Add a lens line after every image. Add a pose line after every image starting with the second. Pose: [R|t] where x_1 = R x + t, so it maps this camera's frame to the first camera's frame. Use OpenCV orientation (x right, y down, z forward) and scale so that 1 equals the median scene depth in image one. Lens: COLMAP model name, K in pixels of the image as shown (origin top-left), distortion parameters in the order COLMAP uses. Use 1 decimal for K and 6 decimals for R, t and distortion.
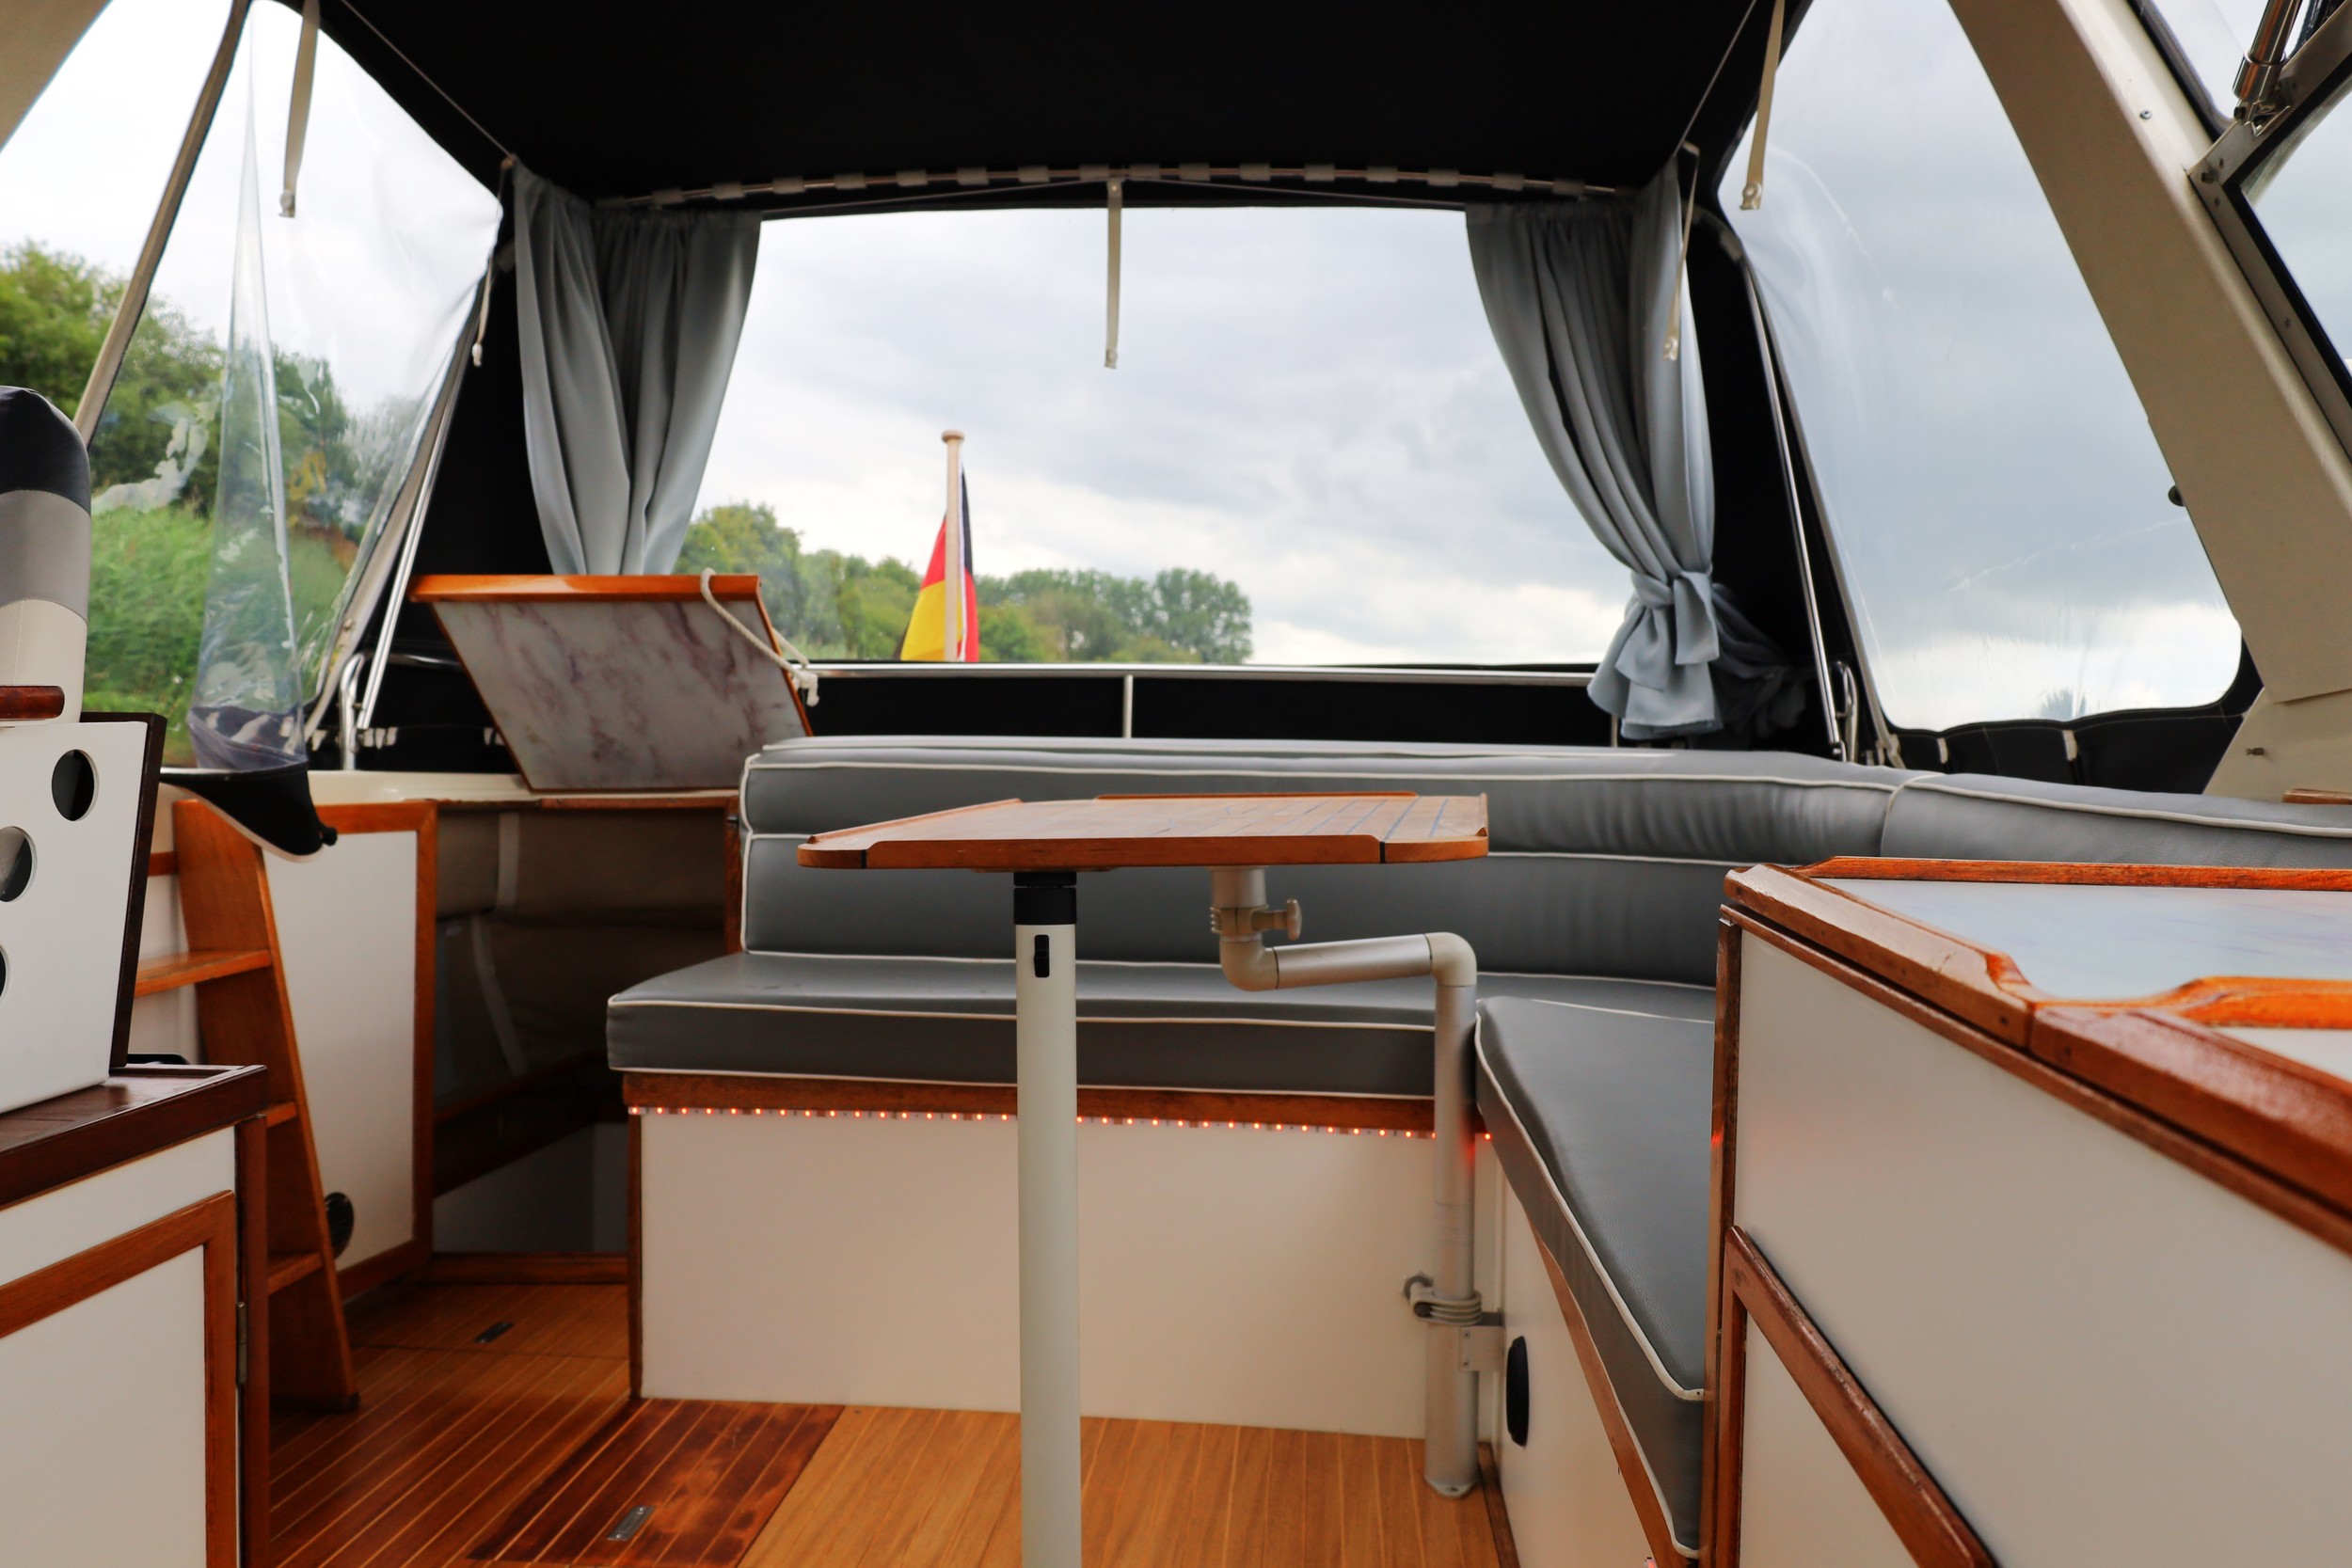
lens RADIAL K [[1896.0, 0, 1177.5], [0, 1896.0, 793.9], [0, 0, 1]] dist [-0.001517, 0.003670]
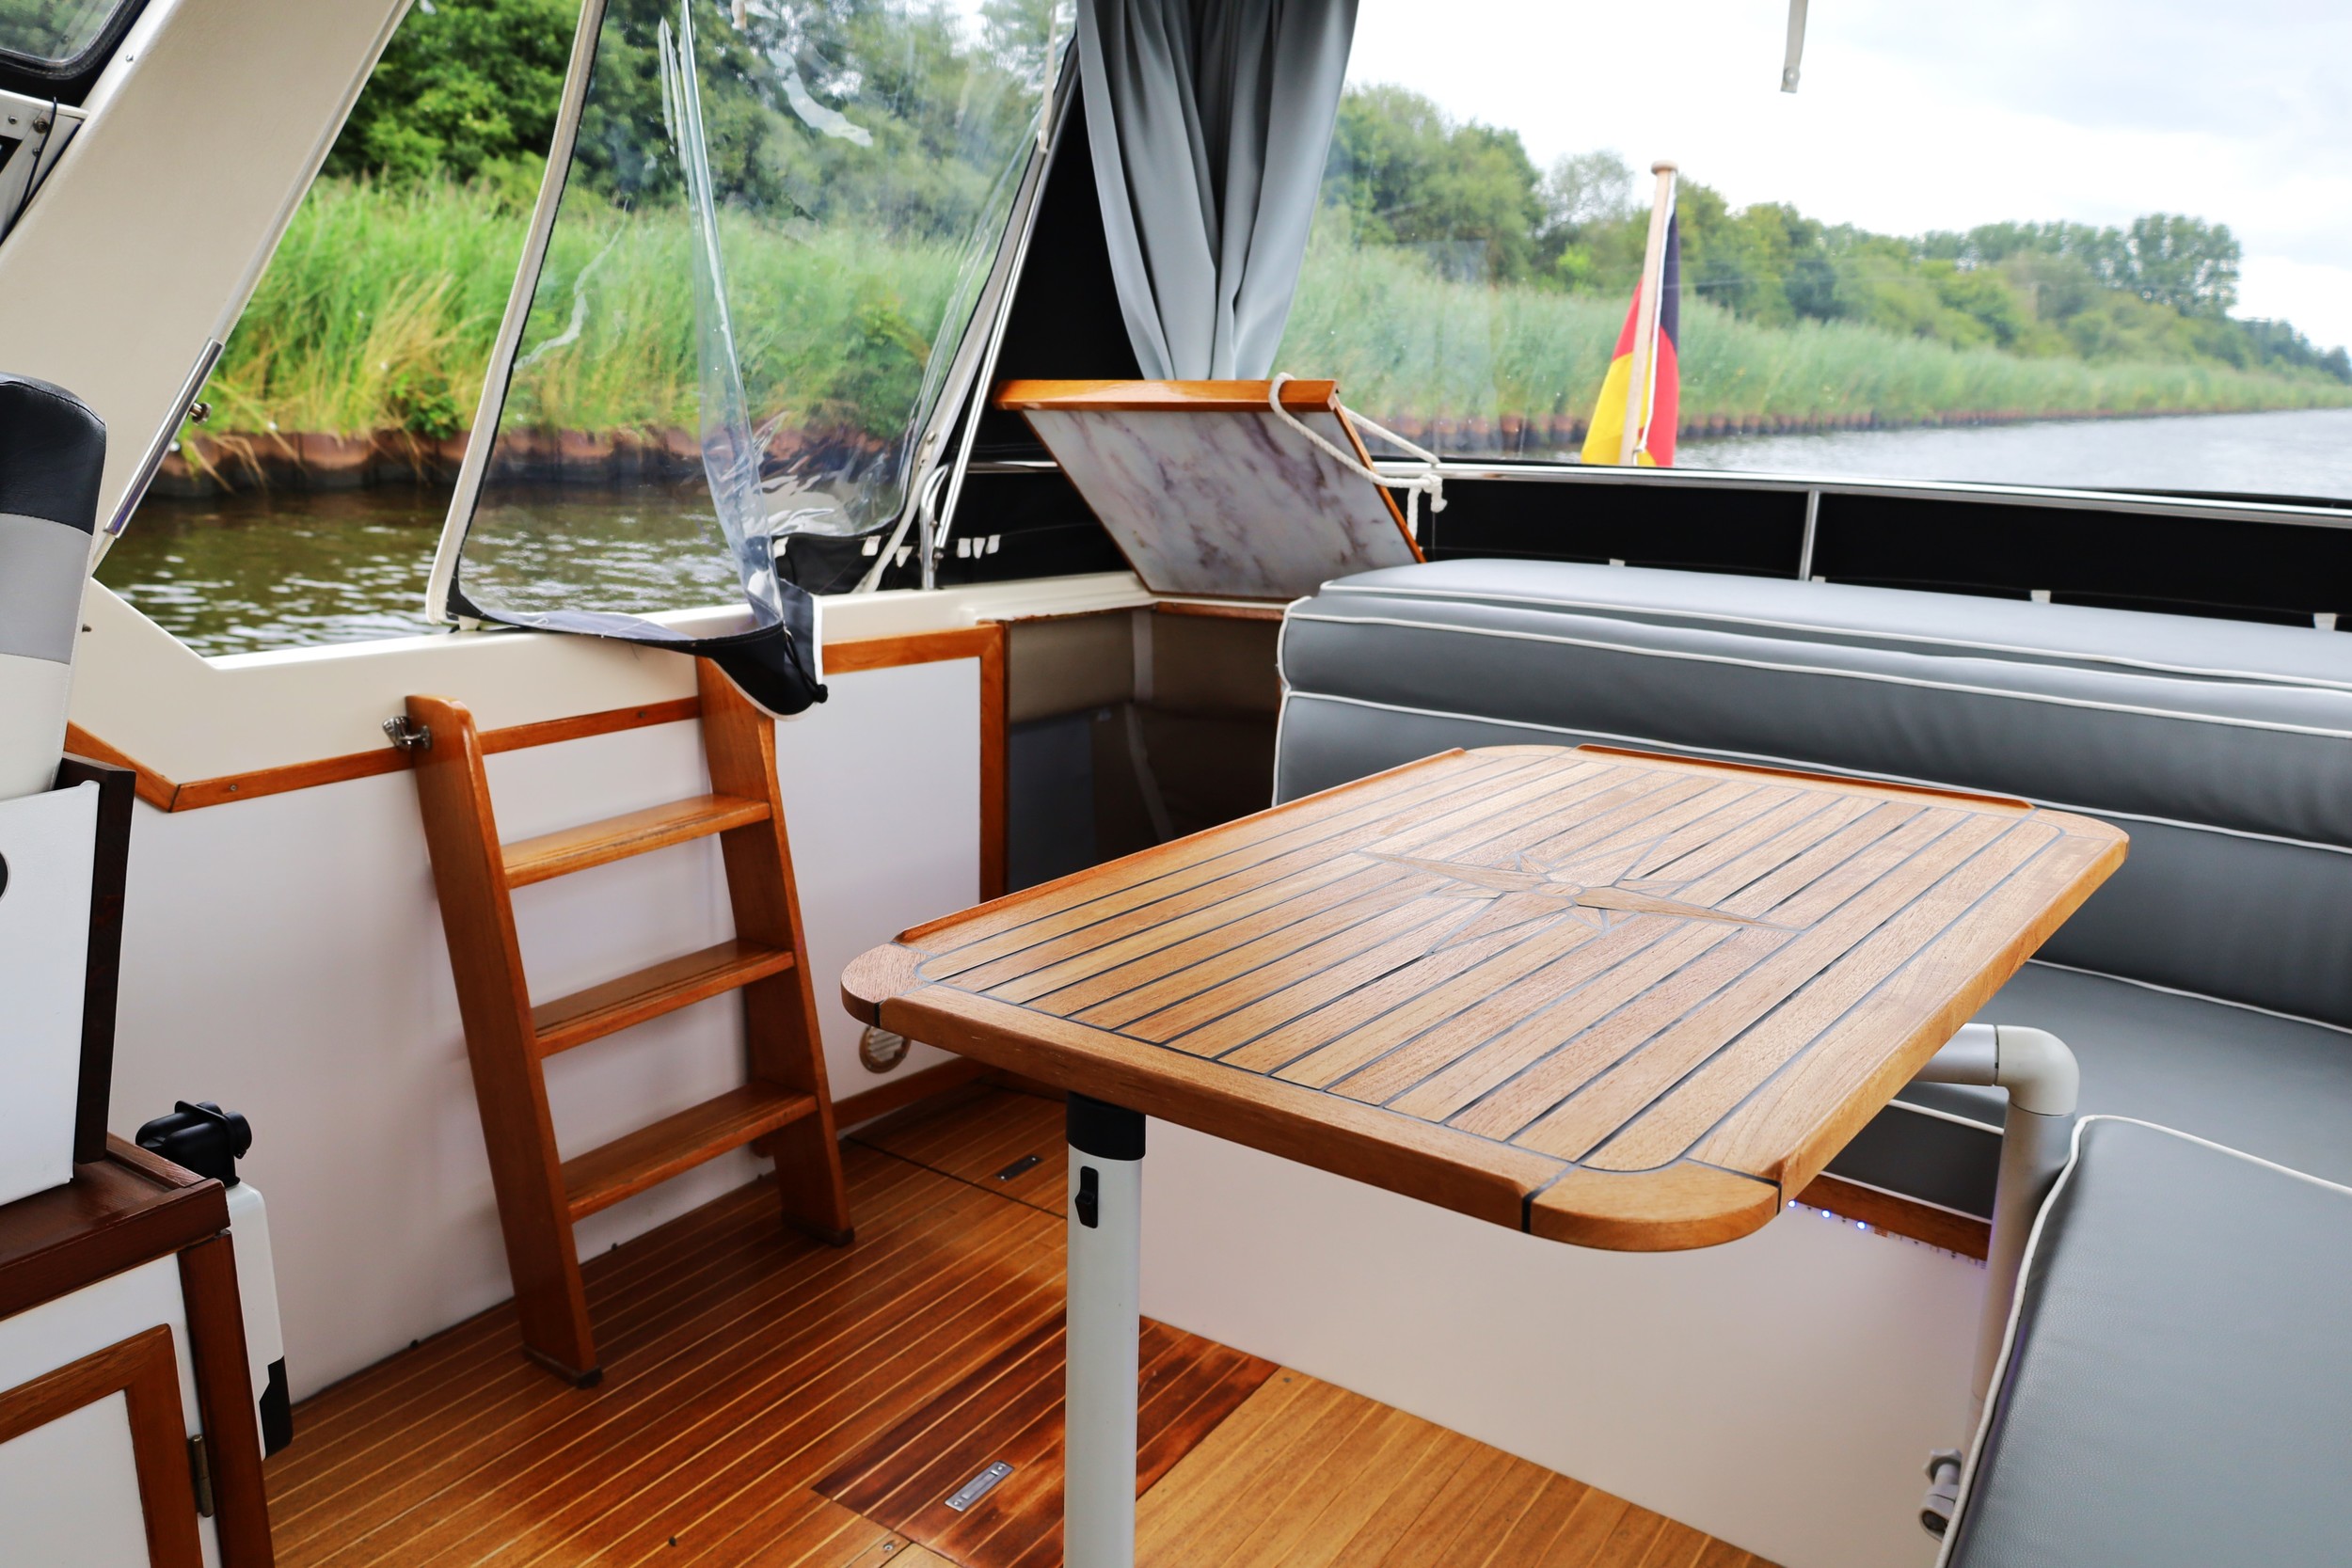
lens RADIAL K [[1745.7, 0, 1176.0], [0, 1745.7, 784.0], [0, 0, 1]] dist [-0.010867, -0.001331]
pose [[0.869558, 0.117240, -0.479712, 0.119223], [-0.020971, 0.979300, 0.201324, -0.093168], [0.493385, -0.165003, 0.854017, 0.250167]]
